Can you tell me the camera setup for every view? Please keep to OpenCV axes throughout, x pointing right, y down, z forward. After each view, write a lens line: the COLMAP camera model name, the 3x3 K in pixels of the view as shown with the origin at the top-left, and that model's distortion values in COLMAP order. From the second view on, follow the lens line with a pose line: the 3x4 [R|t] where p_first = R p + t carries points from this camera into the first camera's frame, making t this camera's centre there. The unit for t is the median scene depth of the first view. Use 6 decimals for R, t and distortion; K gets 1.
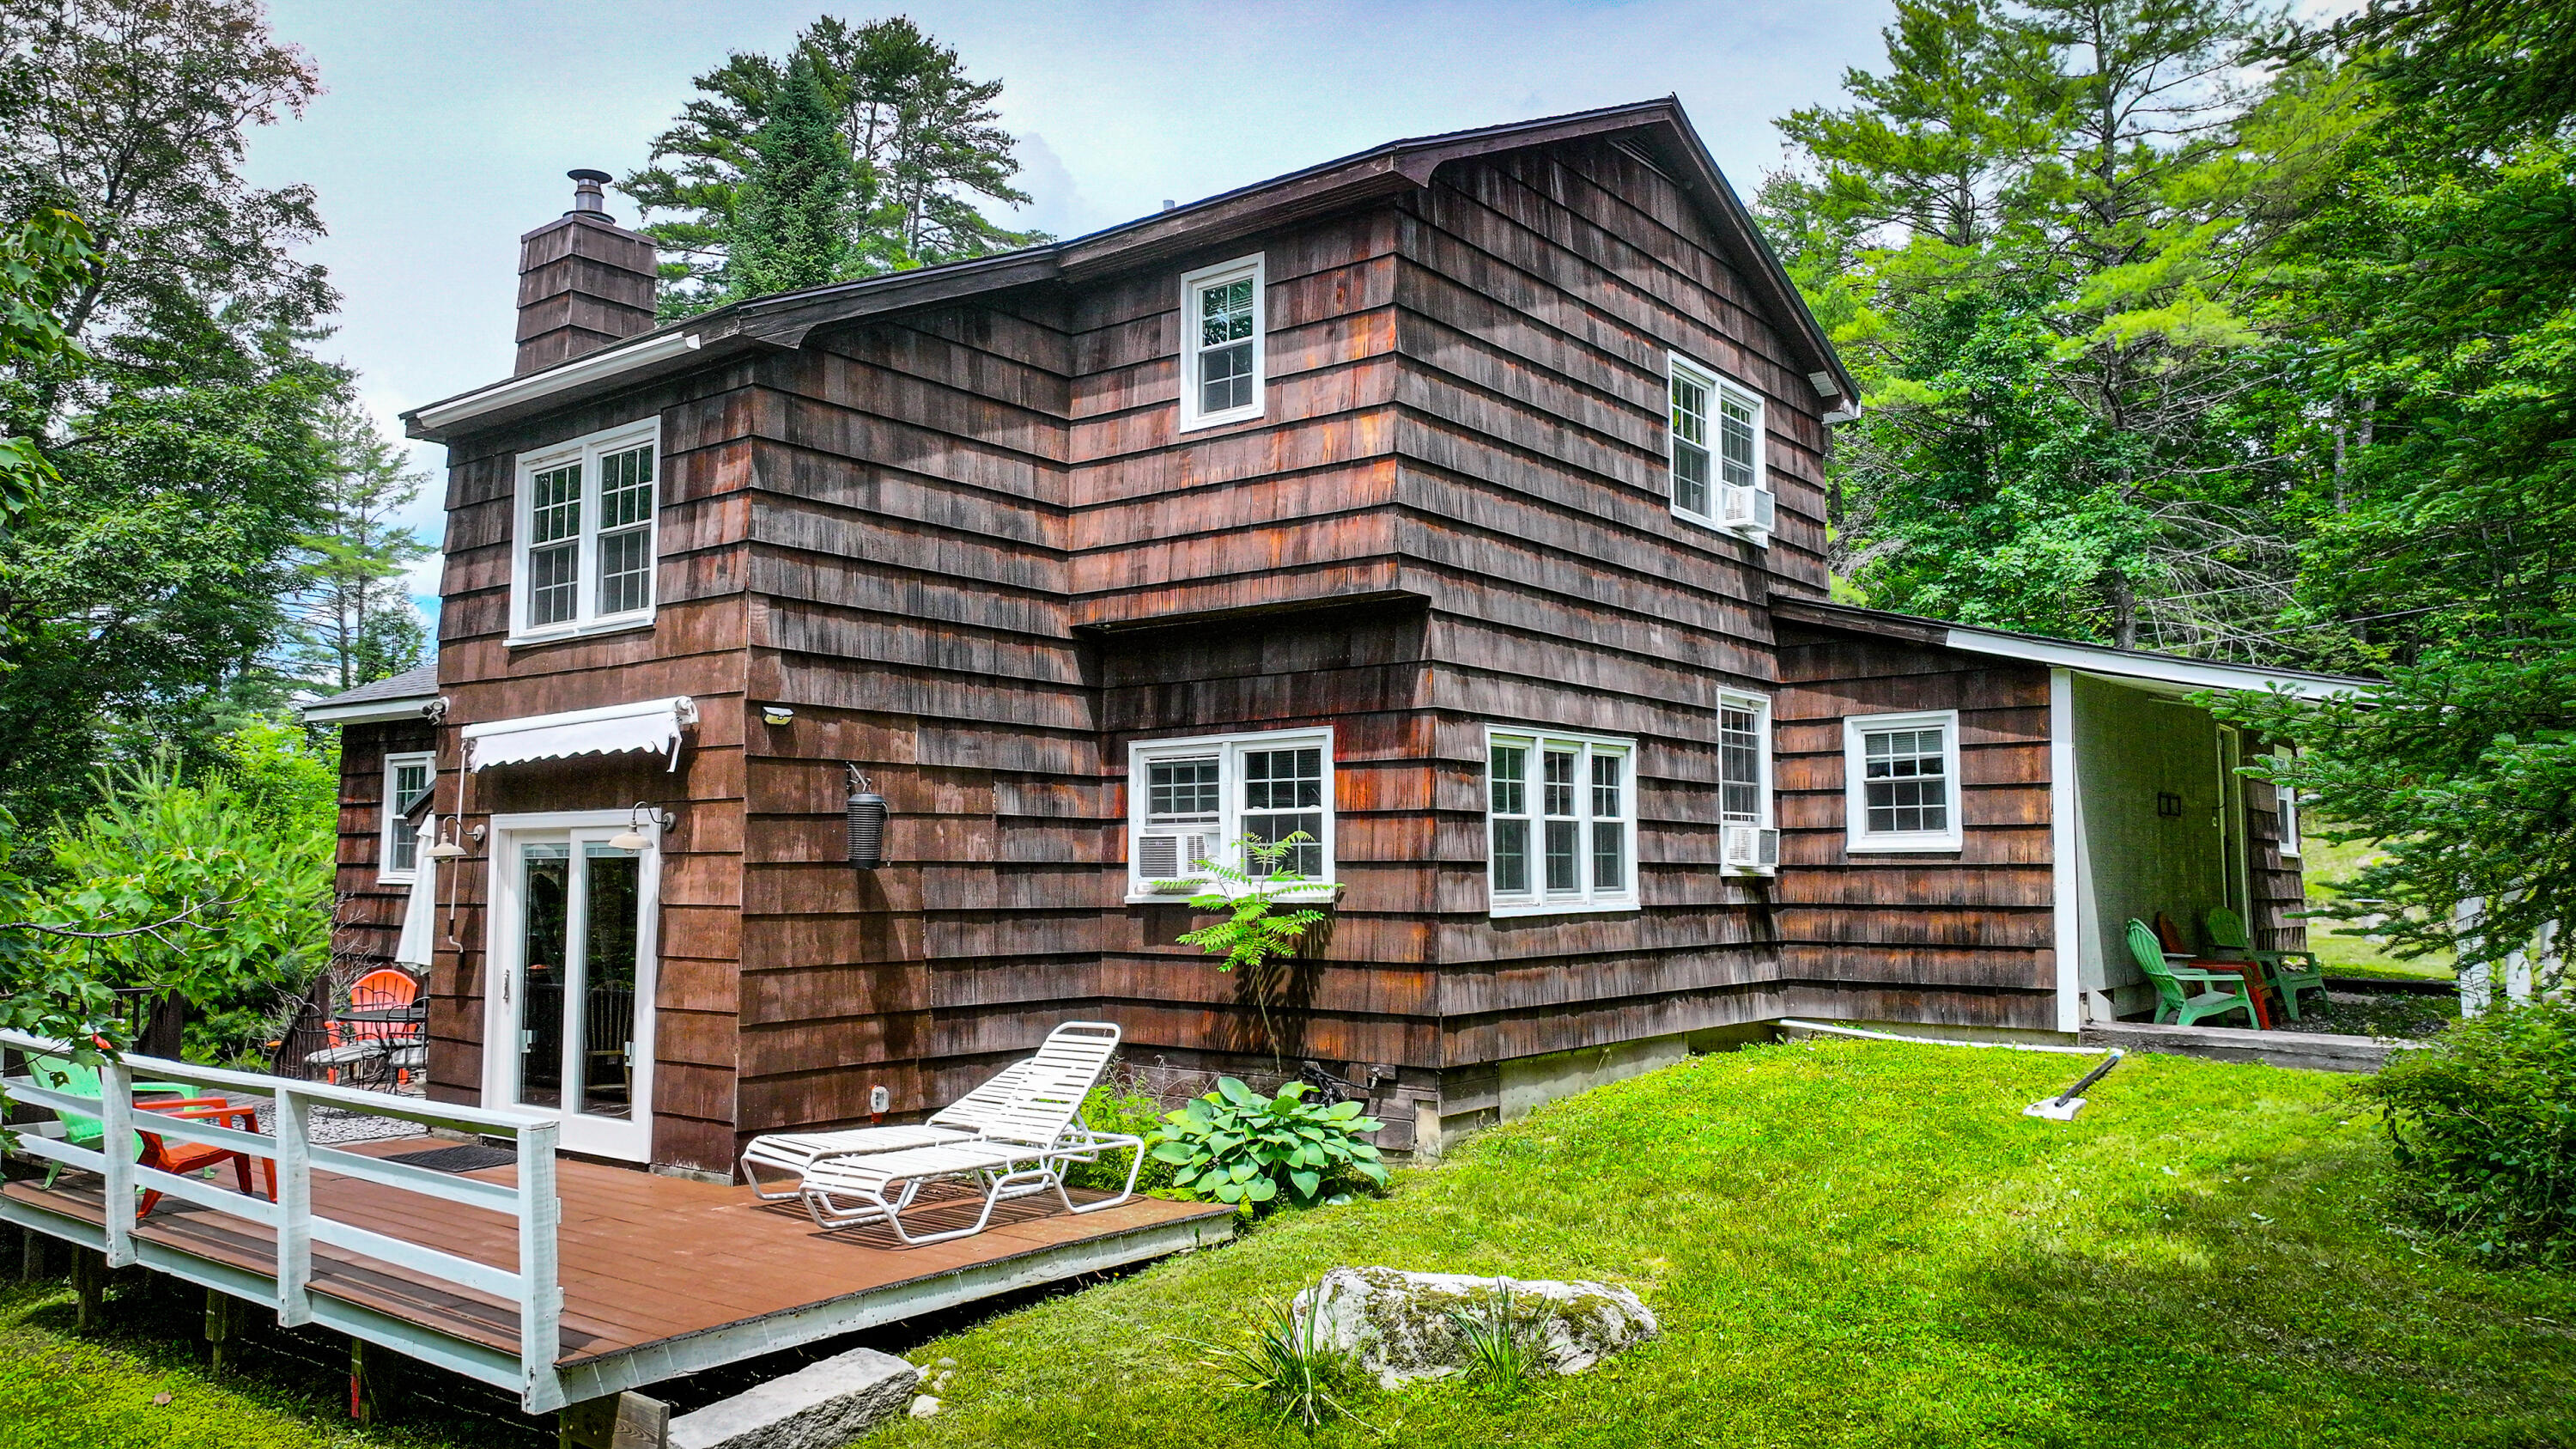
lens RADIAL K [[1818.7, 0, 1296.0], [0, 1818.7, 720.1], [0, 0, 1]] dist [-0.002459, 0.003923]
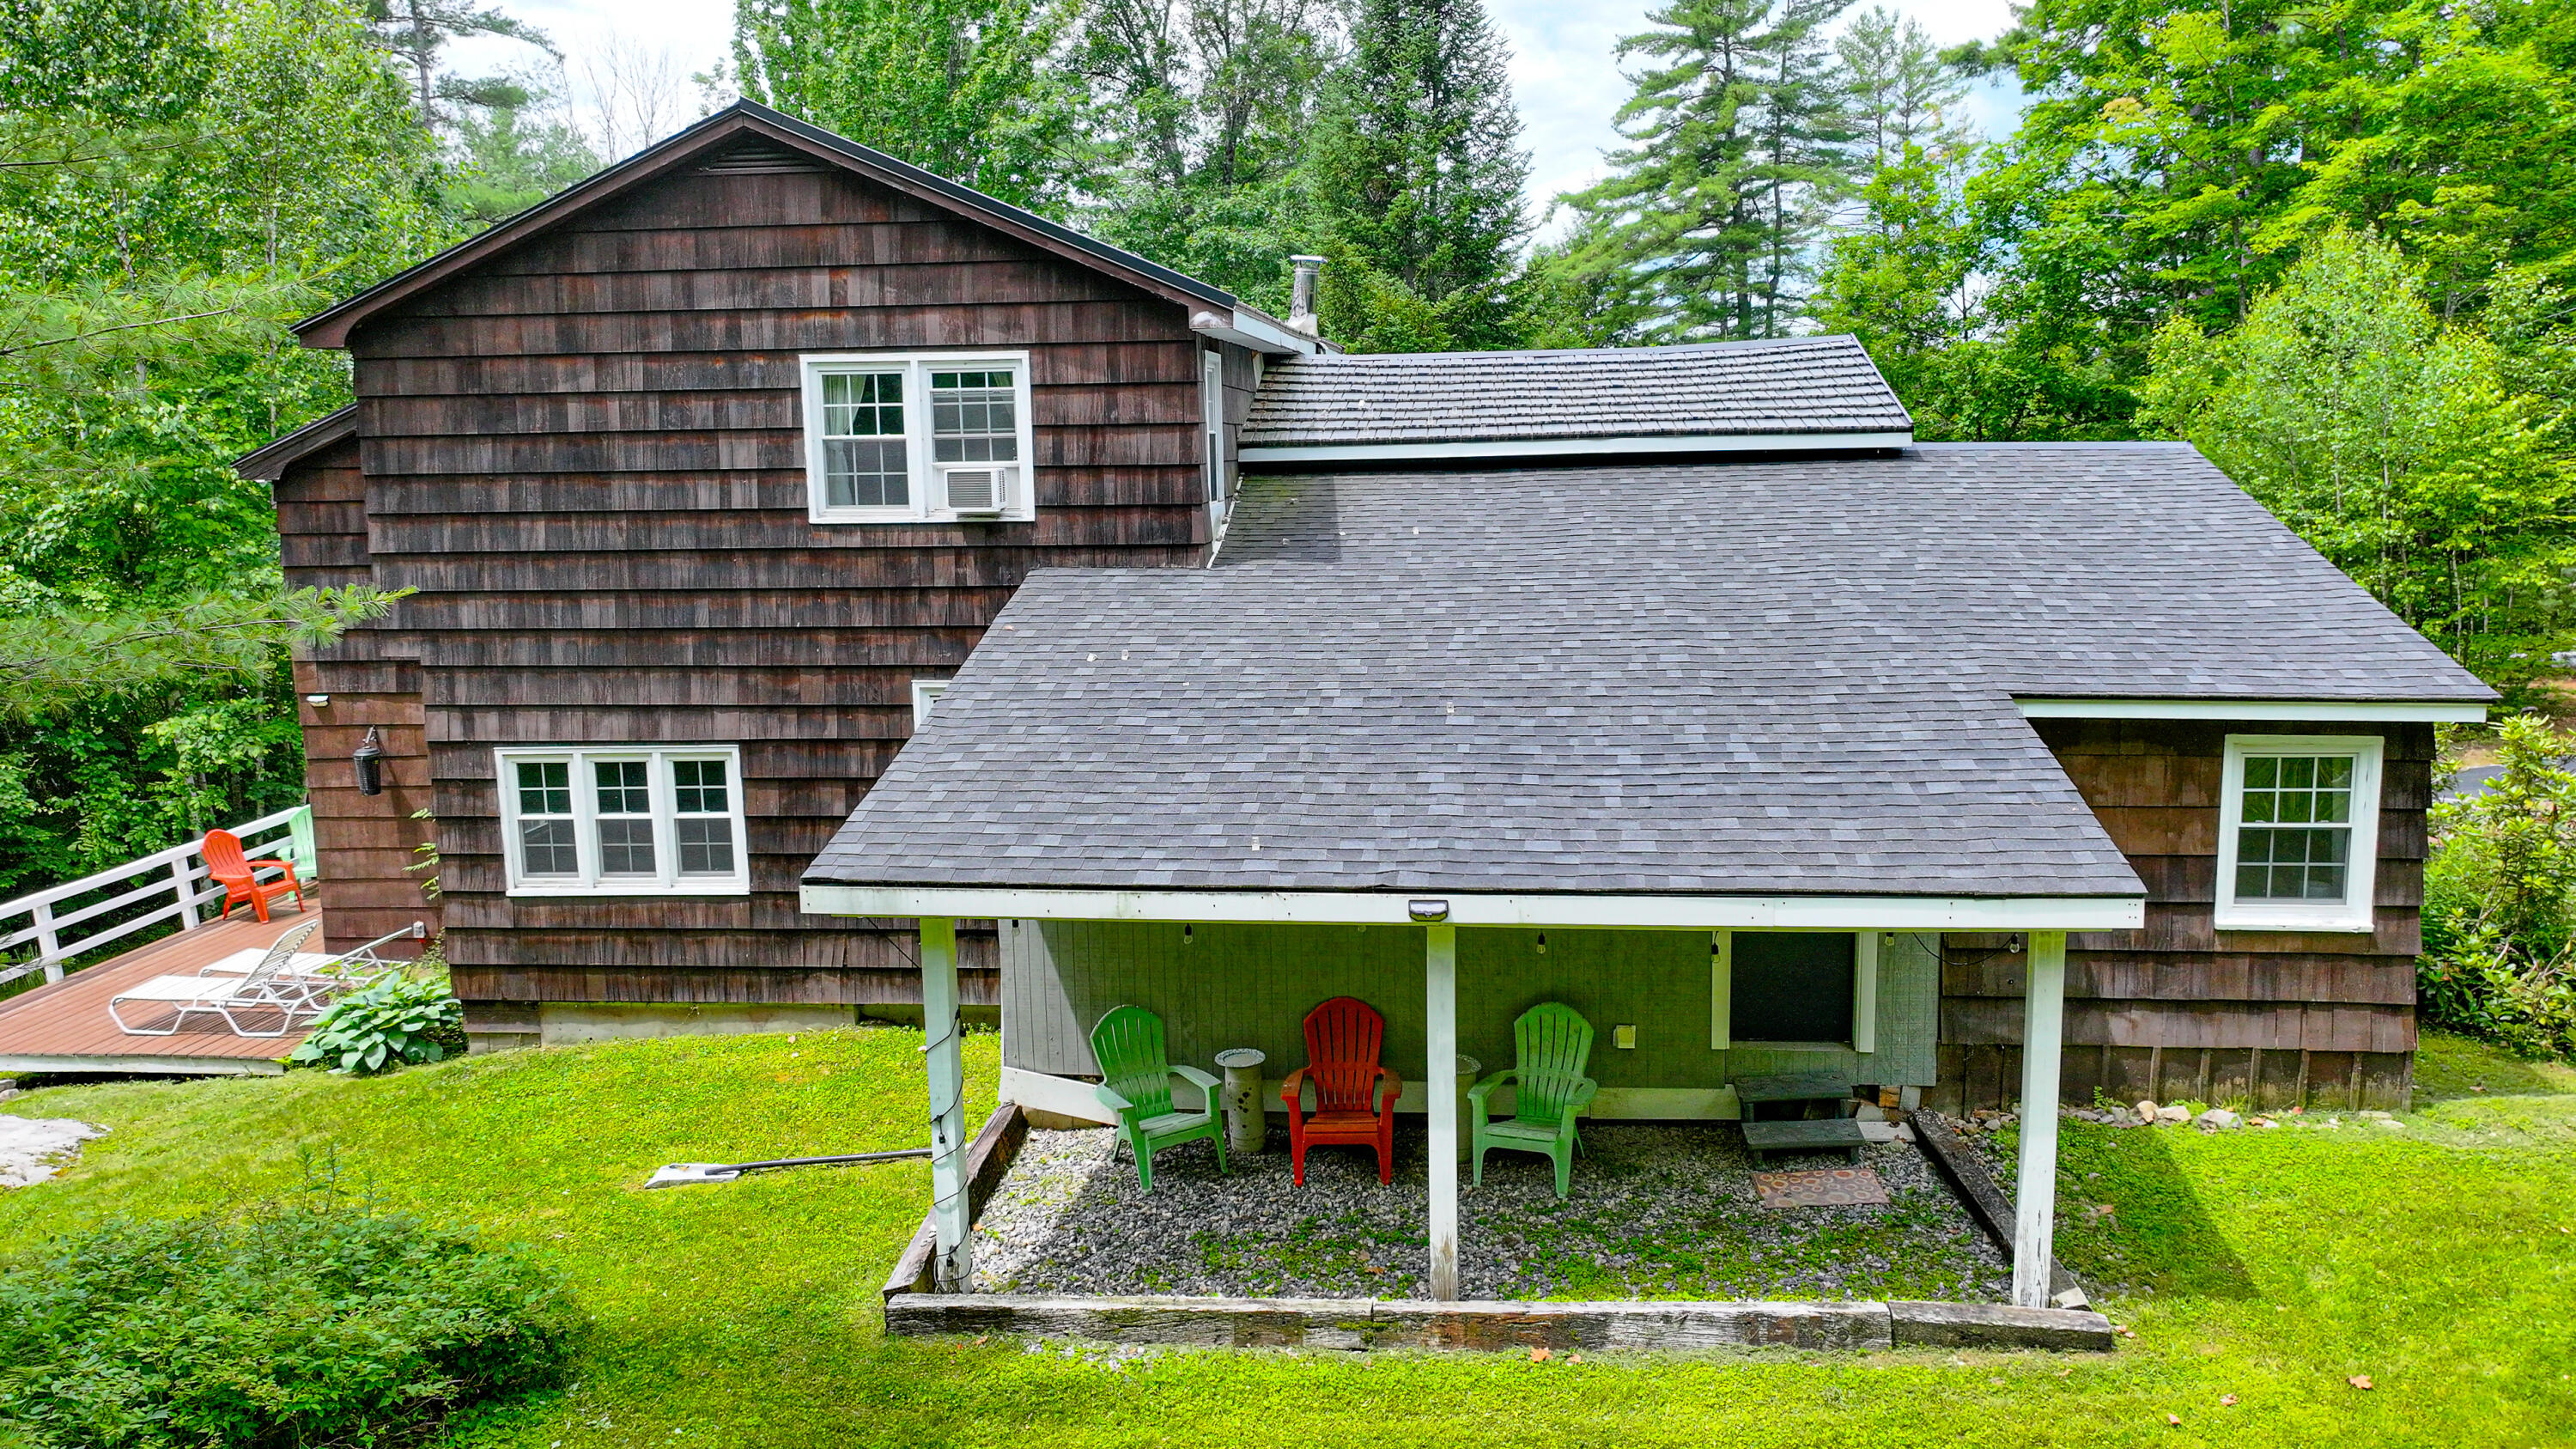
lens RADIAL K [[1818.7, 0, 1296.0], [0, 1818.7, 720.1], [0, 0, 1]] dist [-0.002459, 0.003923]
pose [[0.540590, 0.124974, -0.831952, 1.389035], [0.087229, 0.975248, 0.203180, -0.215183], [0.836752, -0.182407, 0.516308, 0.774352]]
